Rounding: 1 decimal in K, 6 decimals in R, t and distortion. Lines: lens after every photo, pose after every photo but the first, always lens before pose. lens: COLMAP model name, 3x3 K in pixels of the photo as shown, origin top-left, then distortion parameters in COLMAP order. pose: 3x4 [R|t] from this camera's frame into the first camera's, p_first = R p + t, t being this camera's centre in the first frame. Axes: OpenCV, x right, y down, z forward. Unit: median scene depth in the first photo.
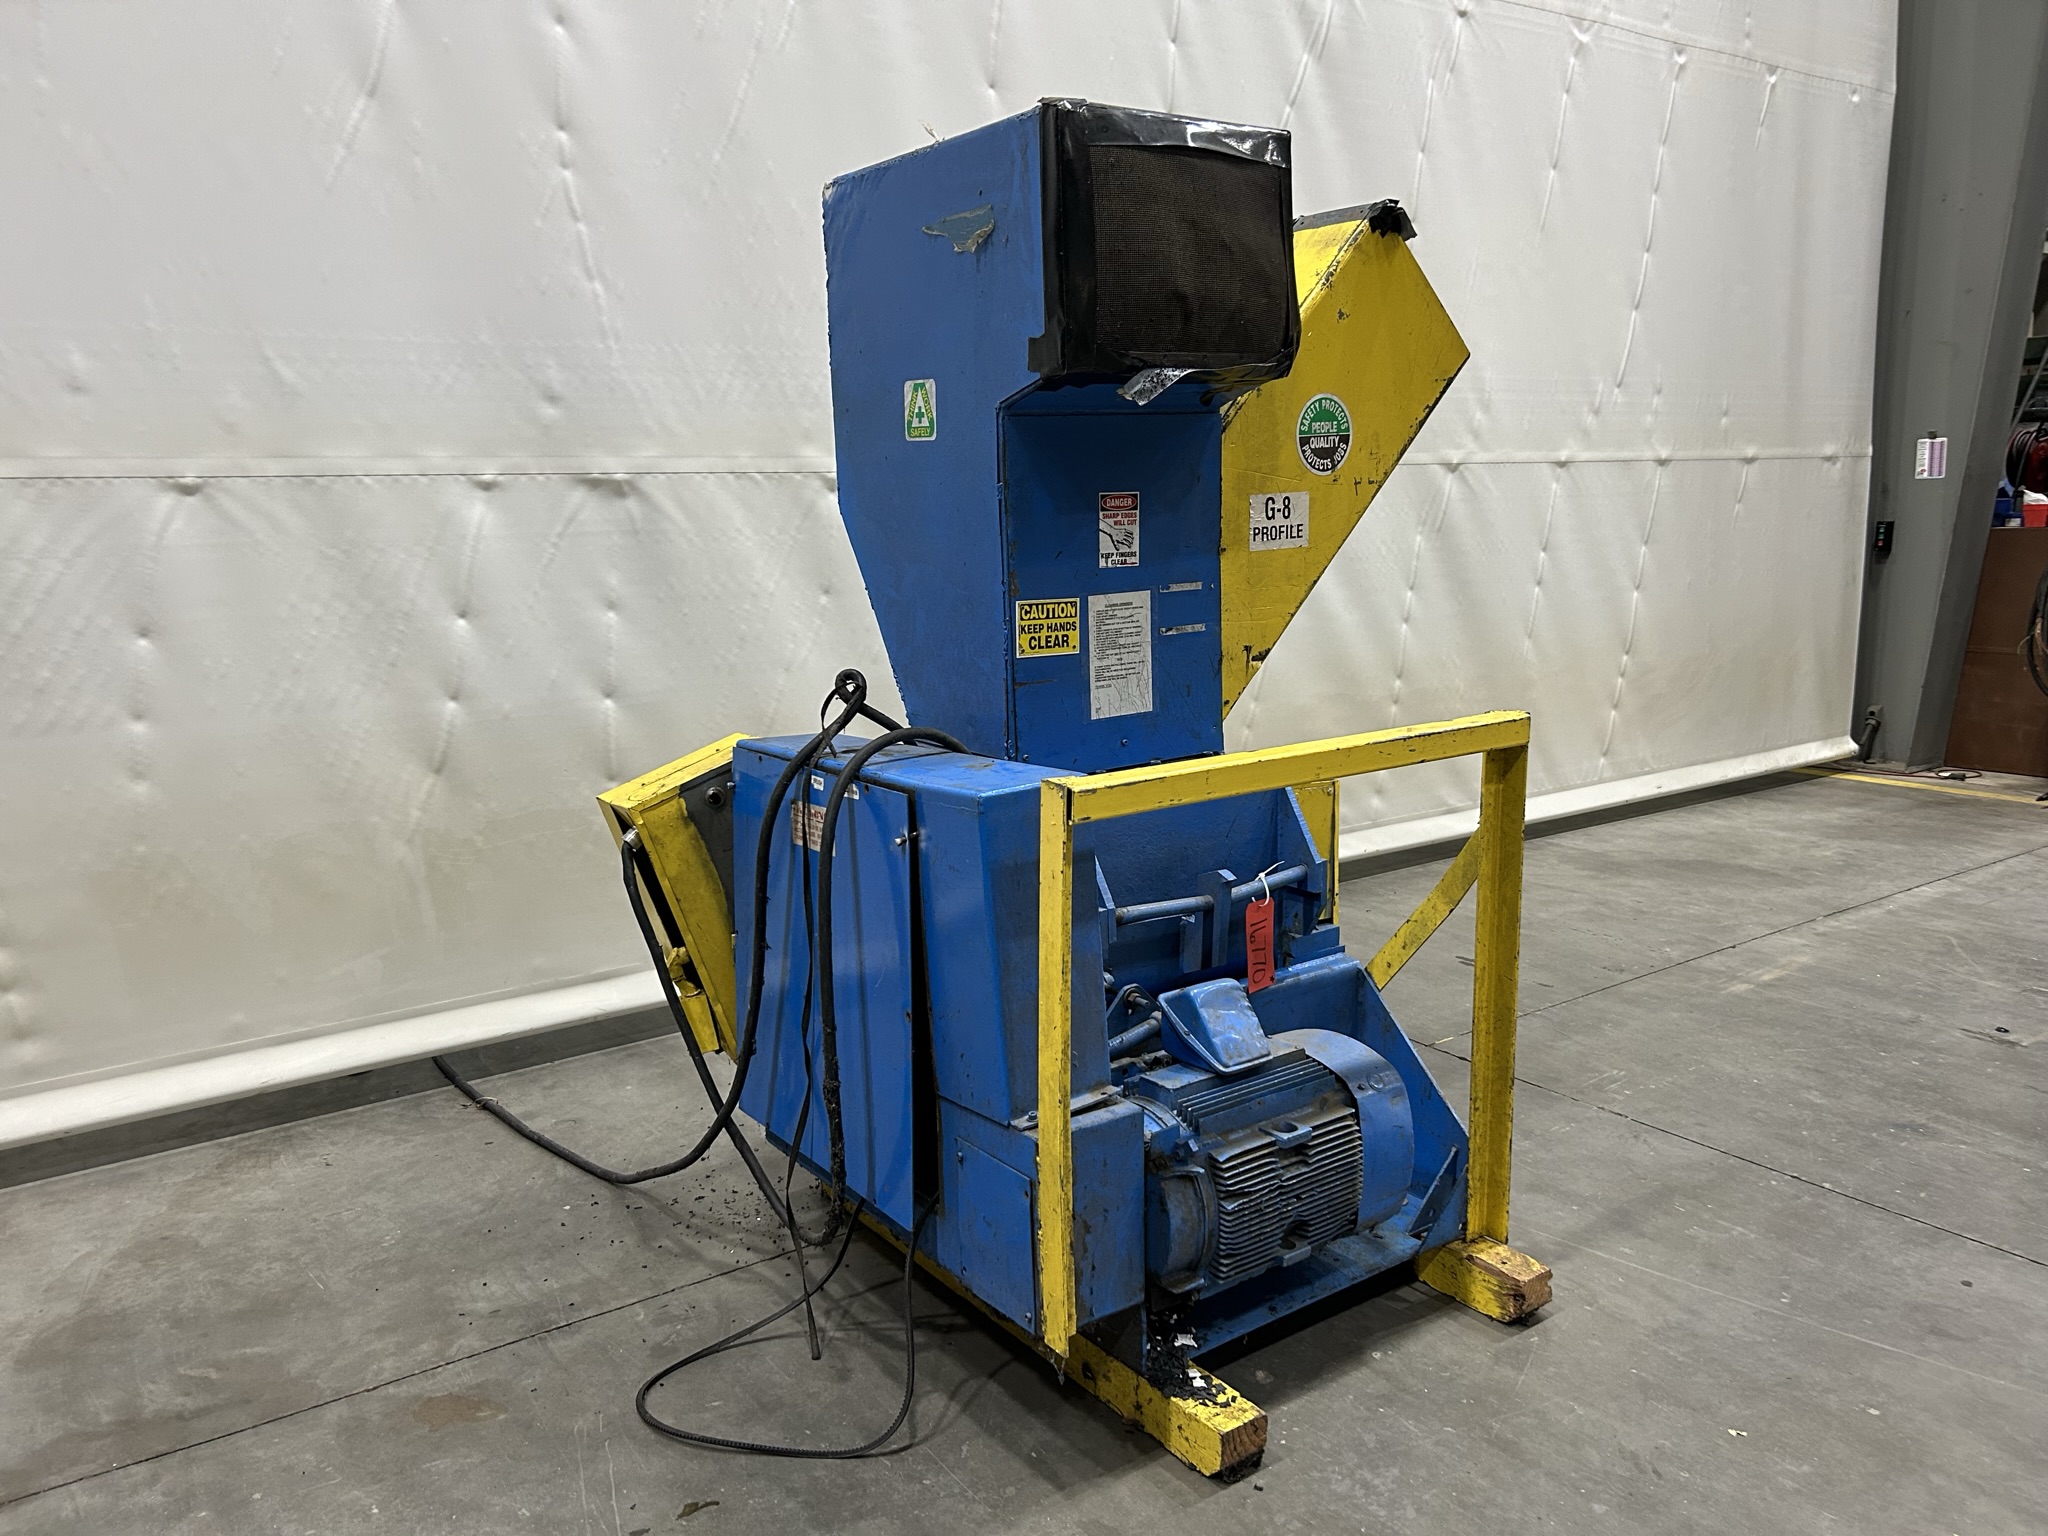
lens RADIAL K [[1537.1, 0, 1015.4], [0, 1537.1, 784.5], [0, 0, 1]] dist [0.049282, -0.055691]
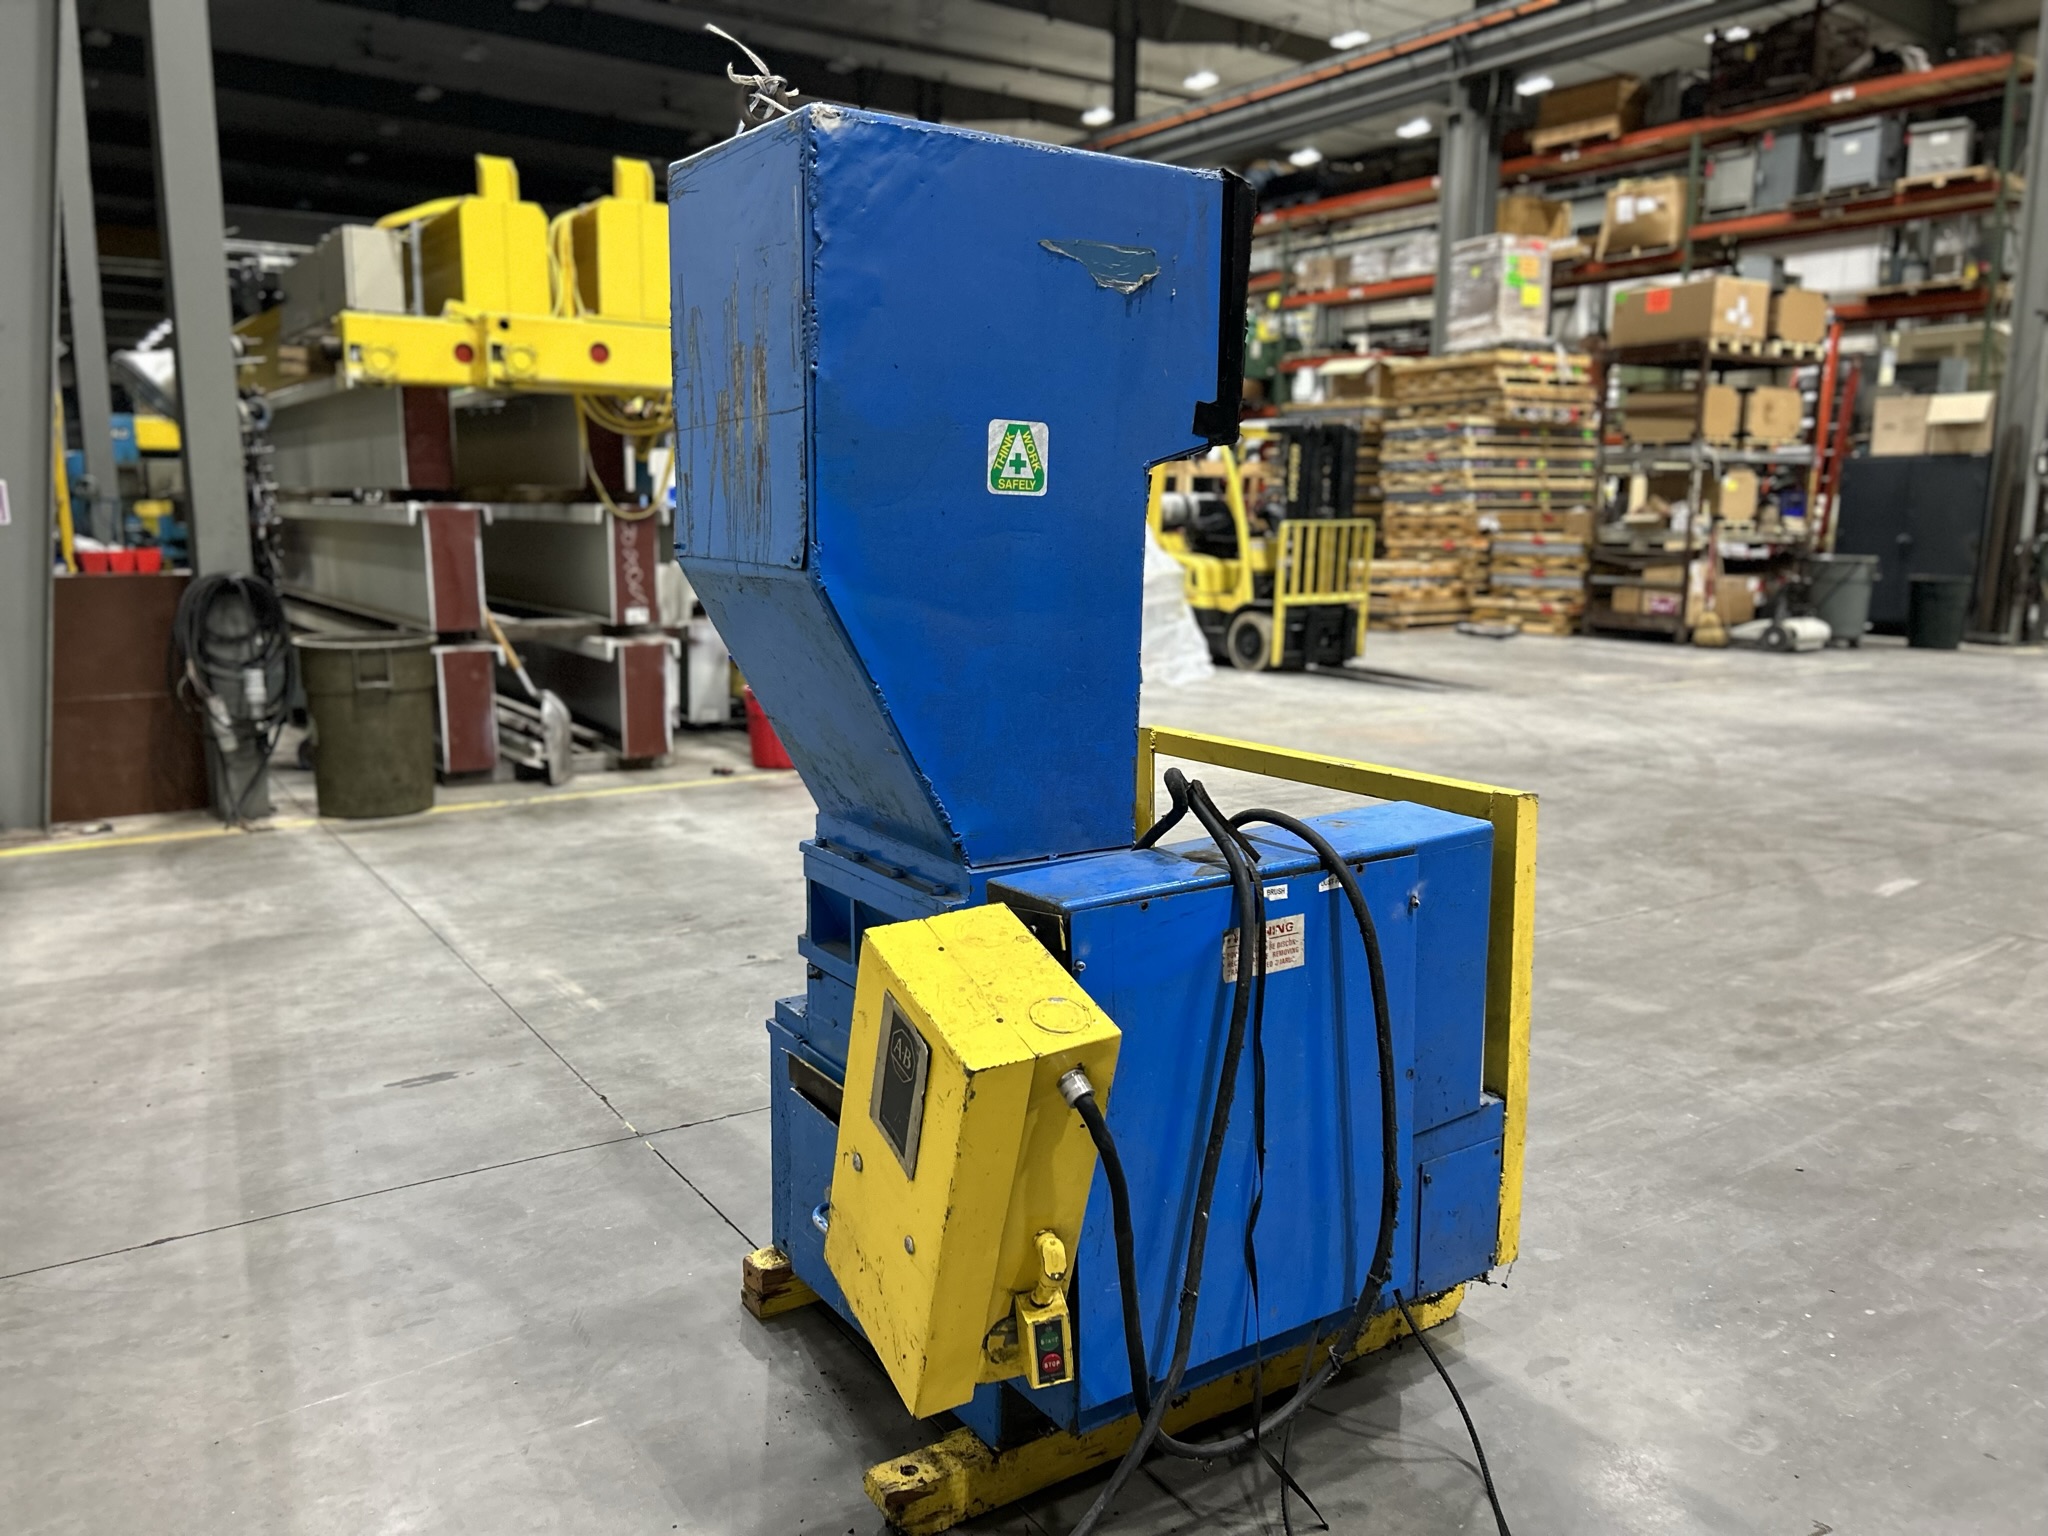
lens RADIAL K [[1537.1, 0, 1032.1], [0, 1537.1, 770.7], [0, 0, 1]] dist [0.049282, -0.055691]
pose [[0.016121, -0.146882, 0.989023, -0.766570], [0.176220, 0.974085, 0.141791, -0.169221], [-0.984219, 0.172000, 0.041587, 0.852281]]
